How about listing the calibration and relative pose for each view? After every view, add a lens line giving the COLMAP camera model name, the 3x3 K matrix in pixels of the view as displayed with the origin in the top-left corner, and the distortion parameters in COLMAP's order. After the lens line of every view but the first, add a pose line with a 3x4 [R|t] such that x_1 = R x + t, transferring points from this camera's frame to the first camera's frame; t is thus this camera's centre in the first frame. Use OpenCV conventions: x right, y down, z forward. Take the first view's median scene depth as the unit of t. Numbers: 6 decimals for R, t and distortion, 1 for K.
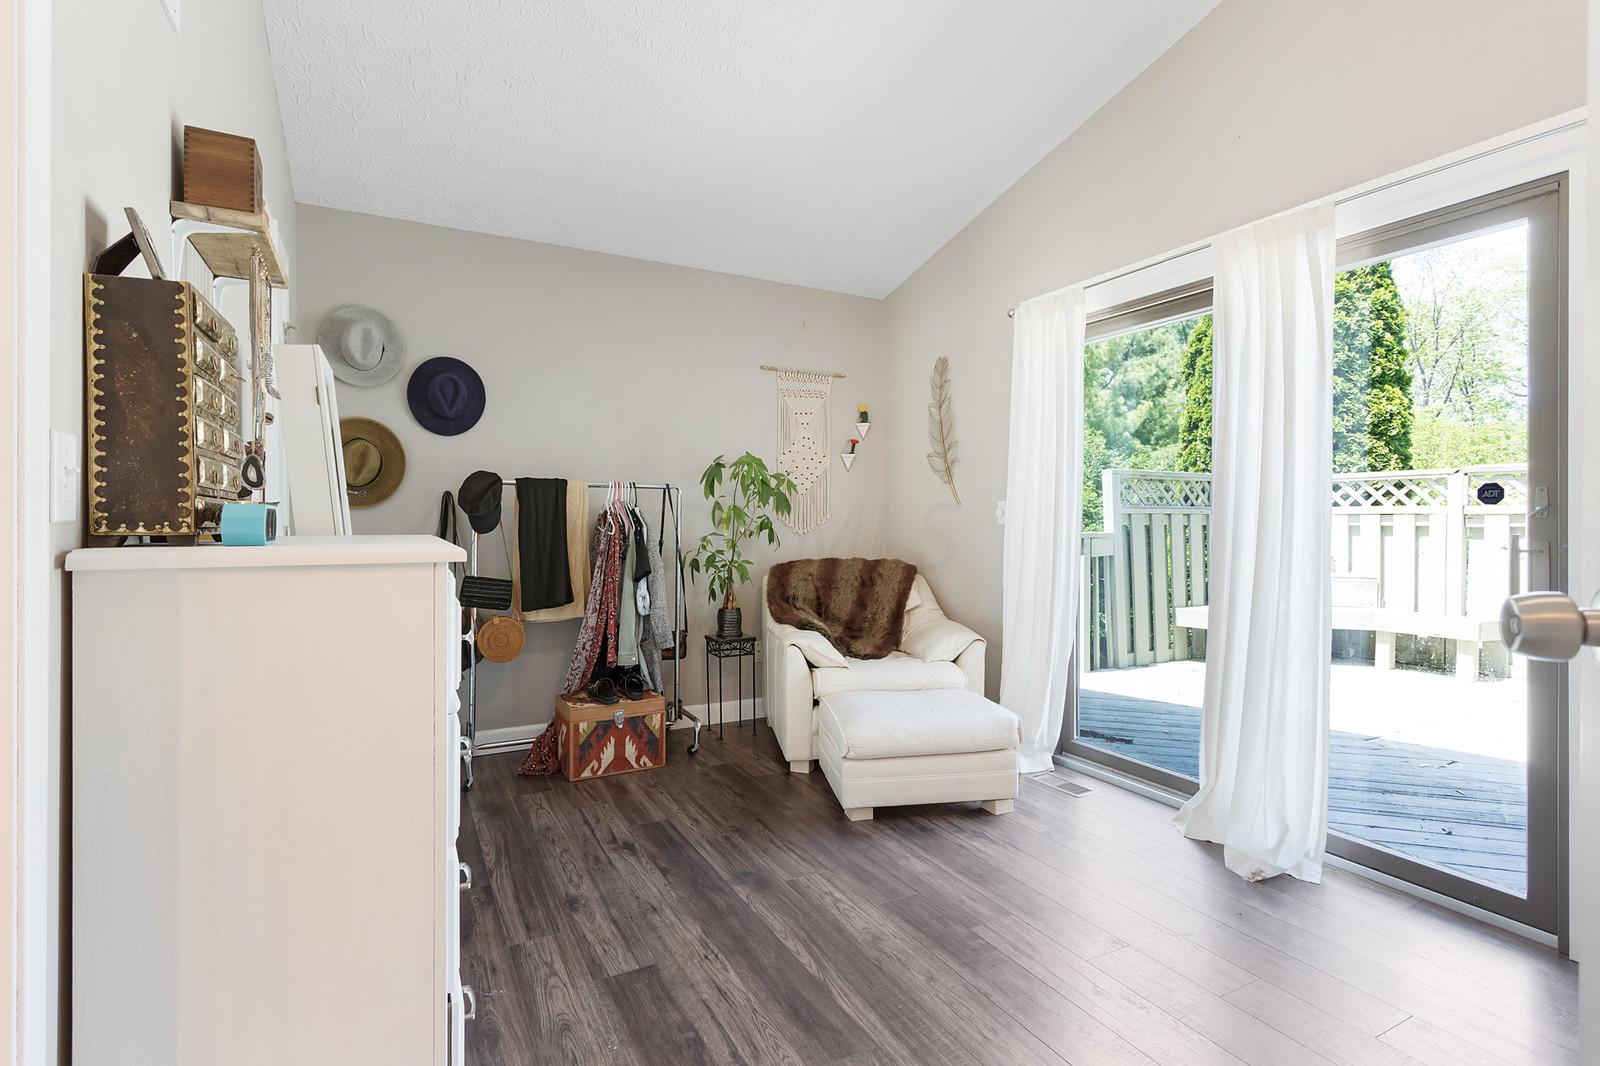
lens RADIAL K [[765.2, 0, 801.2], [0, 765.2, 523.4], [0, 0, 1]] dist [-0.001428, 0.000765]
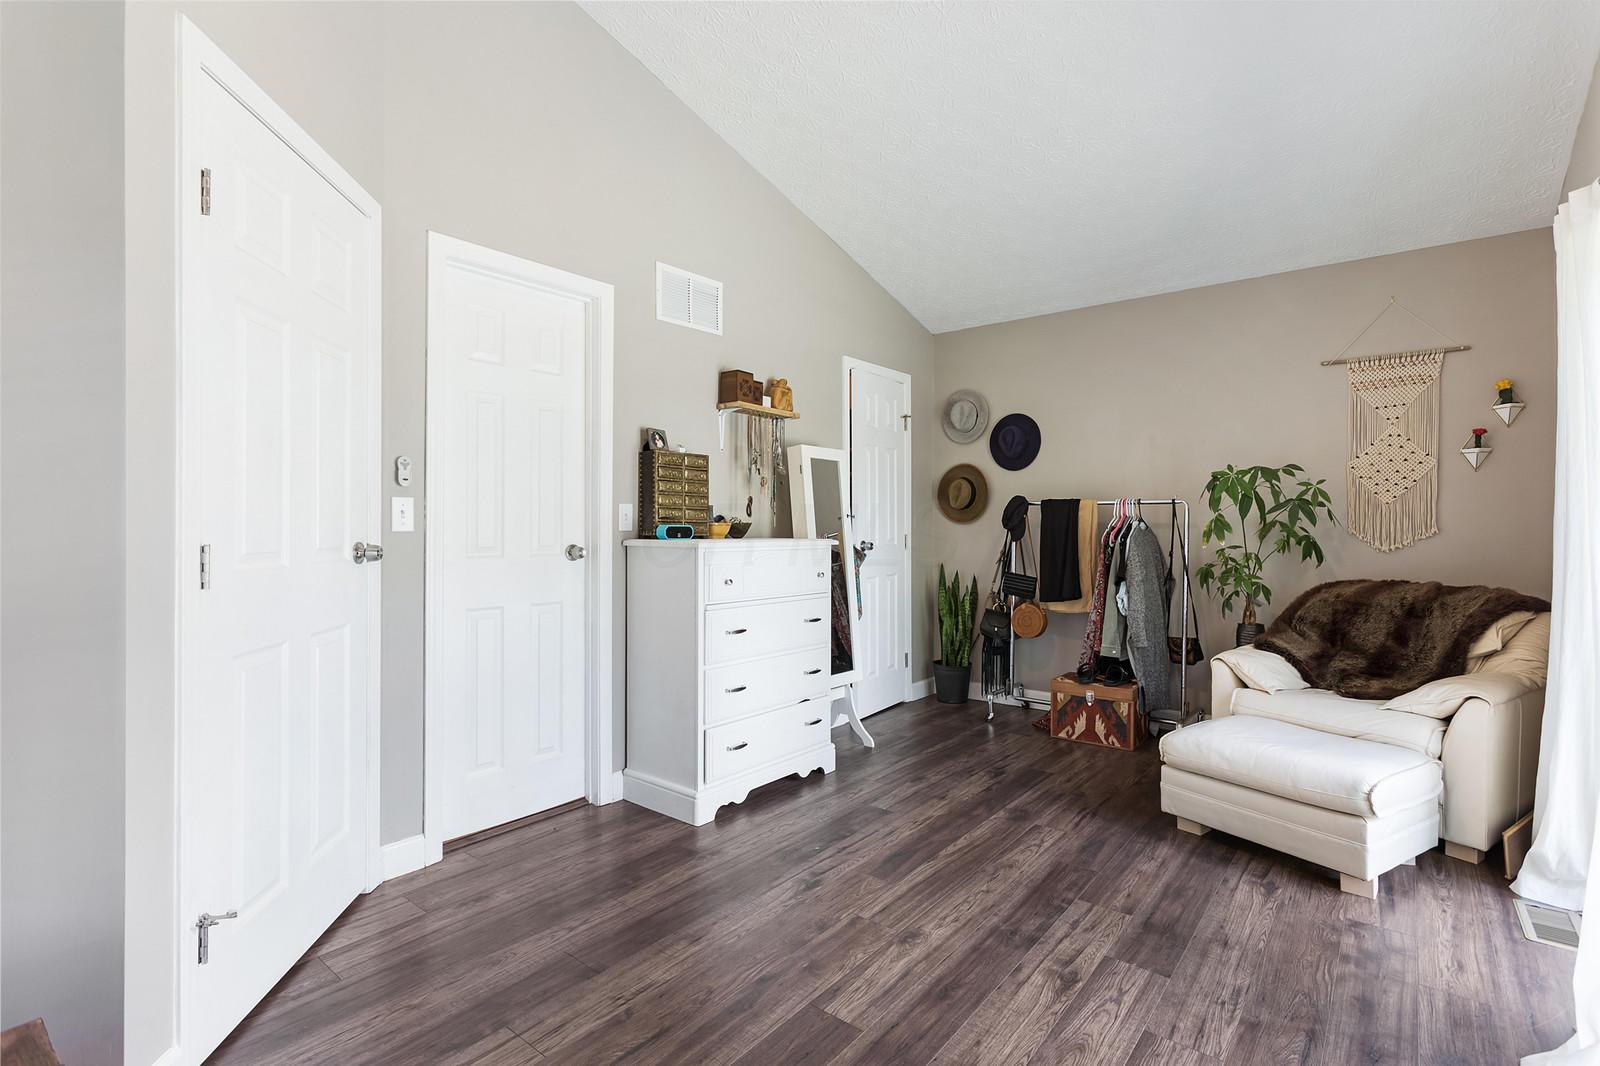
lens RADIAL K [[765.2, 0, 814.9], [0, 765.2, 529.2], [0, 0, 1]] dist [-0.001428, 0.000765]
pose [[0.397762, 0.002721, -0.917485, 0.688804], [-0.010868, 0.999939, -0.001746, -0.001797], [0.917424, 0.010666, 0.397768, 0.126178]]
